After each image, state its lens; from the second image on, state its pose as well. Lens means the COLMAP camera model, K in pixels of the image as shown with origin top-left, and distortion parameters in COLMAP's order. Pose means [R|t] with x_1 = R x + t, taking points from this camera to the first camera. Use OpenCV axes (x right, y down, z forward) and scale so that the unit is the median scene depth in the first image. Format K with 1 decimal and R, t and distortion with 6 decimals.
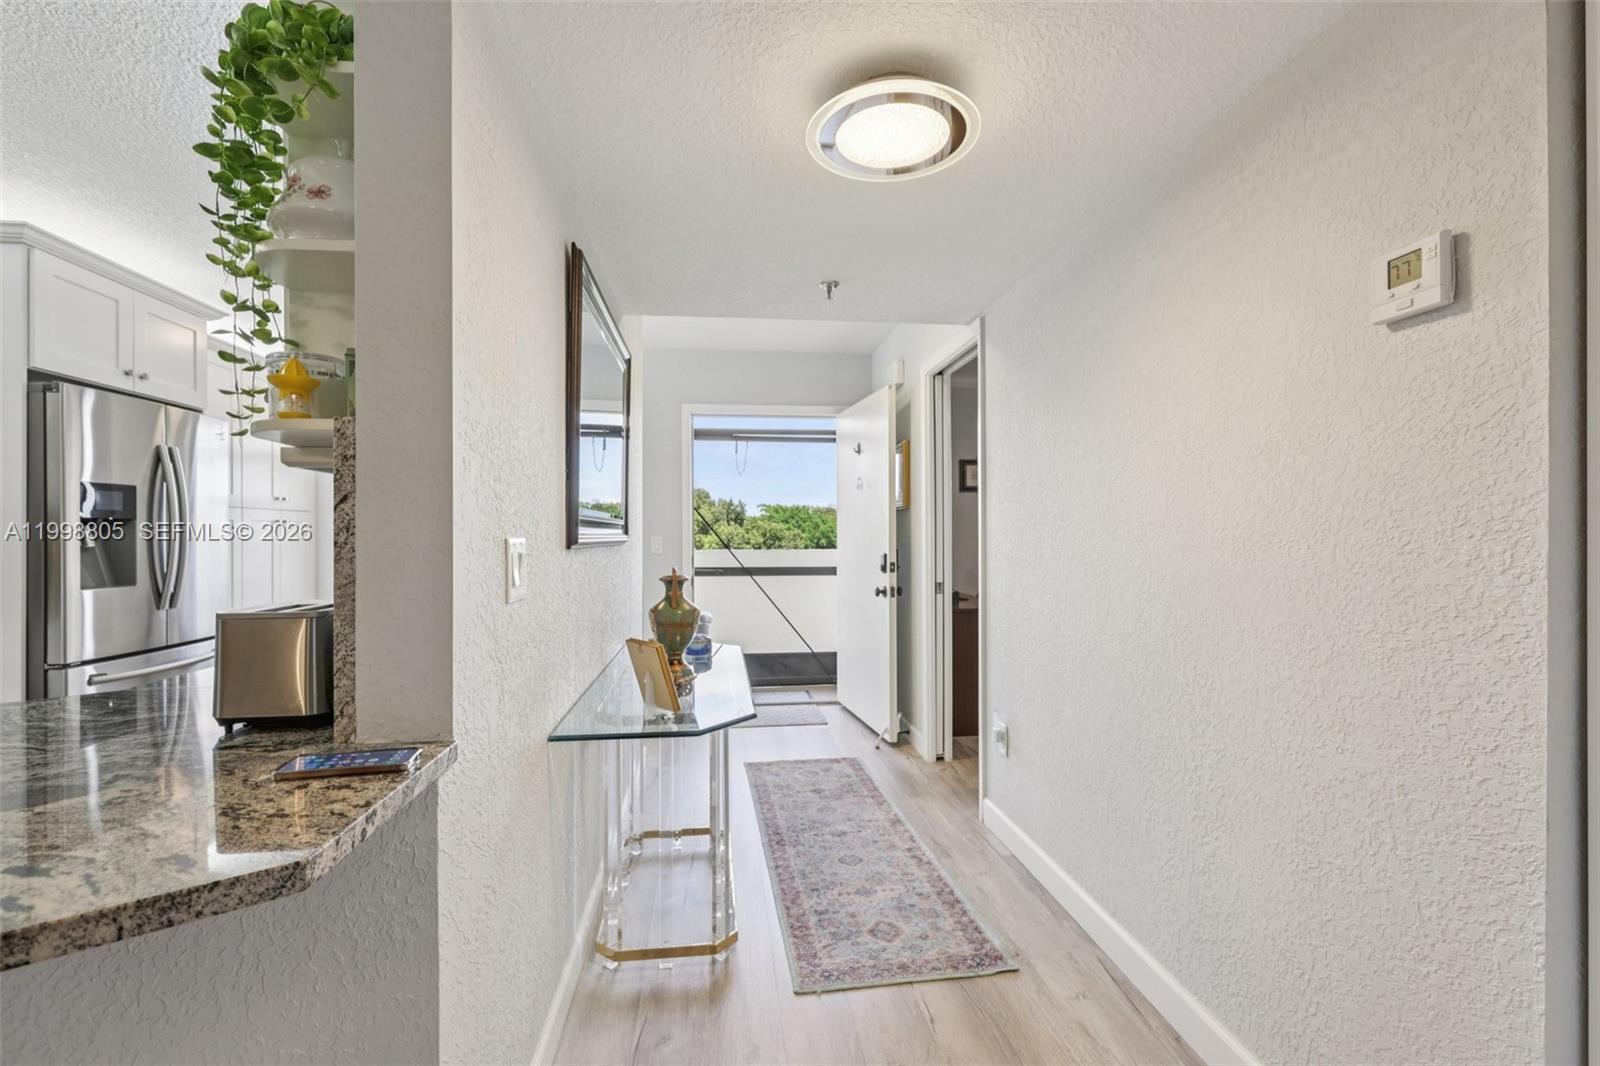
lens RADIAL K [[728.8, 0, 801.4], [0, 728.8, 535.0], [0, 0, 1]] dist [-0.006174, -0.000819]
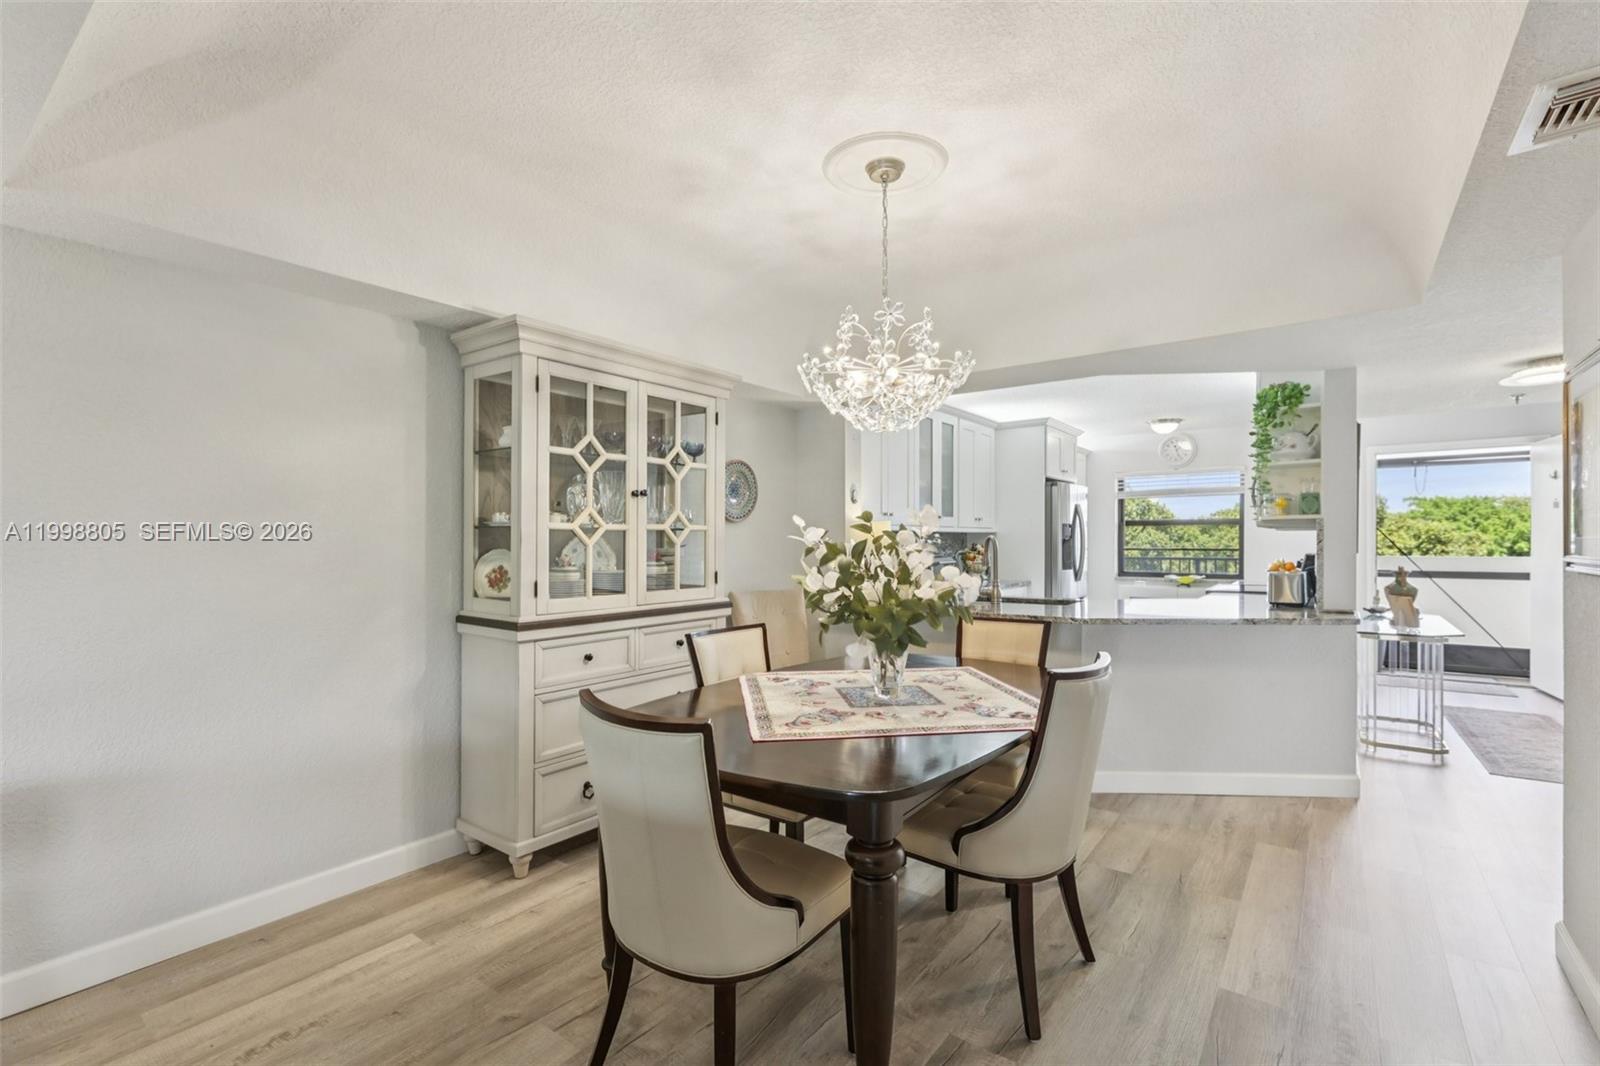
lens RADIAL K [[728.8, 0, 799.4], [0, 728.8, 540.2], [0, 0, 1]] dist [-0.006174, -0.000819]
pose [[0.728425, -0.002813, -0.685119, -0.005463], [0.004655, 0.999989, 0.000843, -0.007958], [0.685109, -0.003803, 0.728430, -0.374557]]
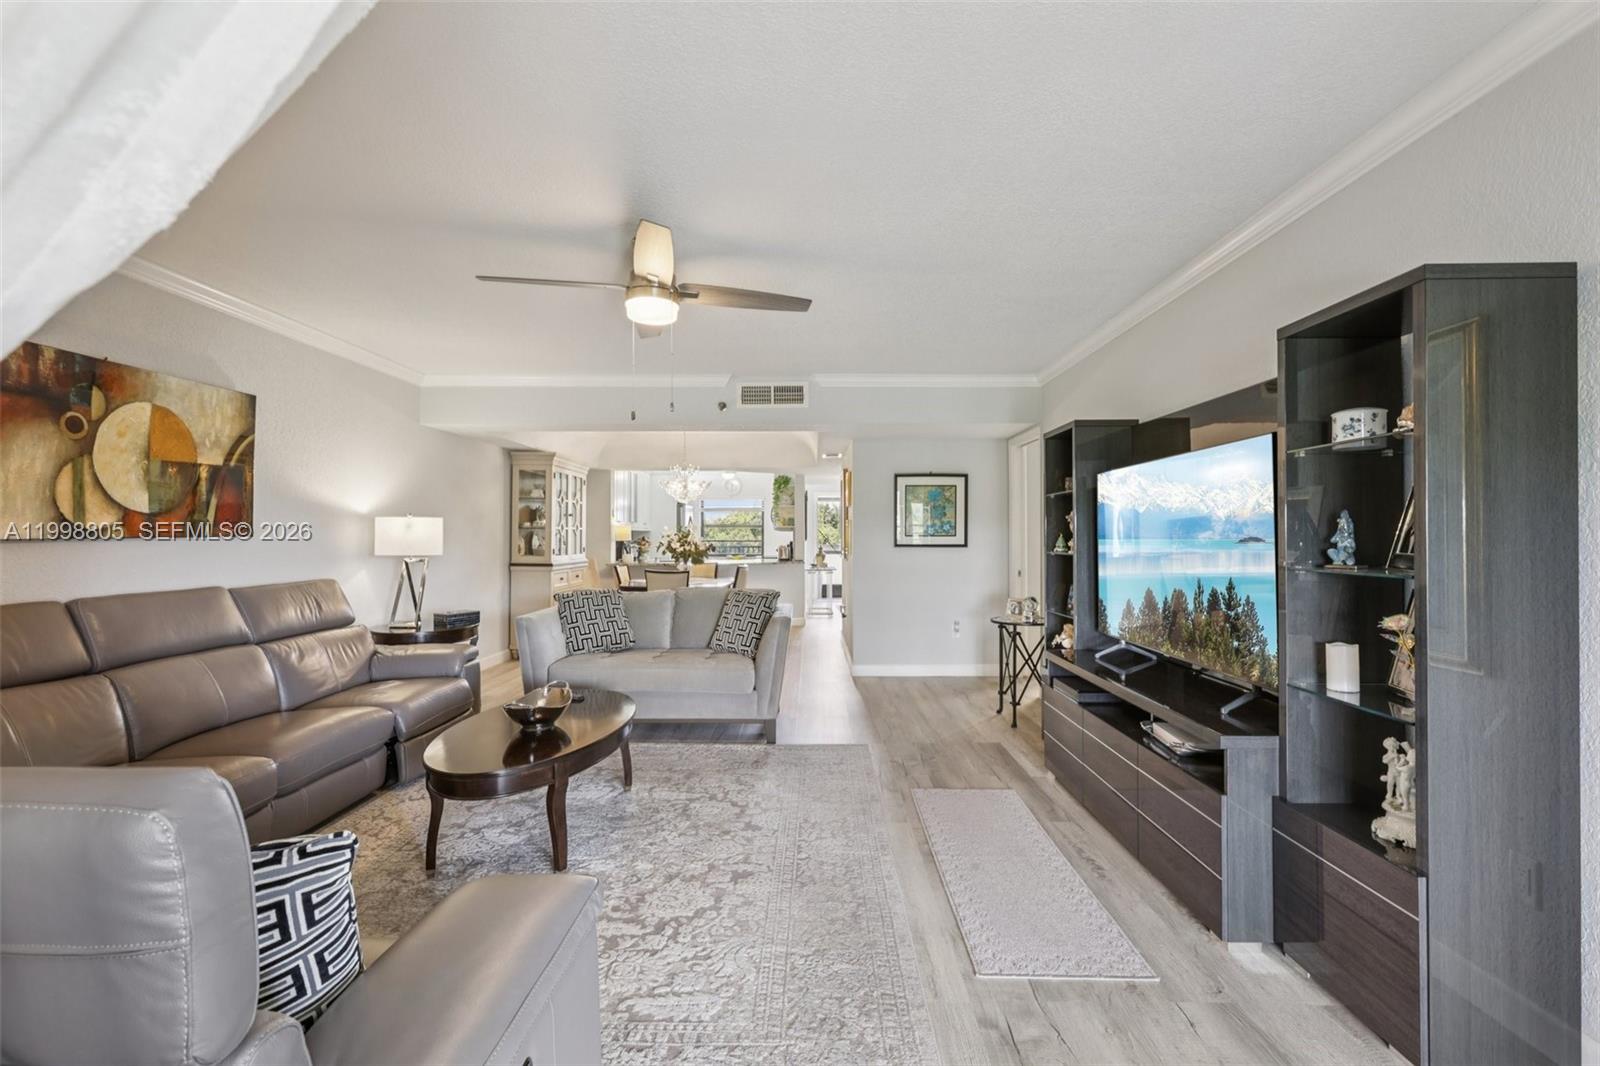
lens RADIAL K [[728.8, 0, 800.4], [0, 728.8, 533.2], [0, 0, 1]] dist [-0.006174, -0.000819]
pose [[0.989459, -0.005594, -0.144705, 0.102155], [0.004370, 0.999952, -0.008778, -0.000059], [0.144748, 0.008053, 0.989436, -0.995428]]
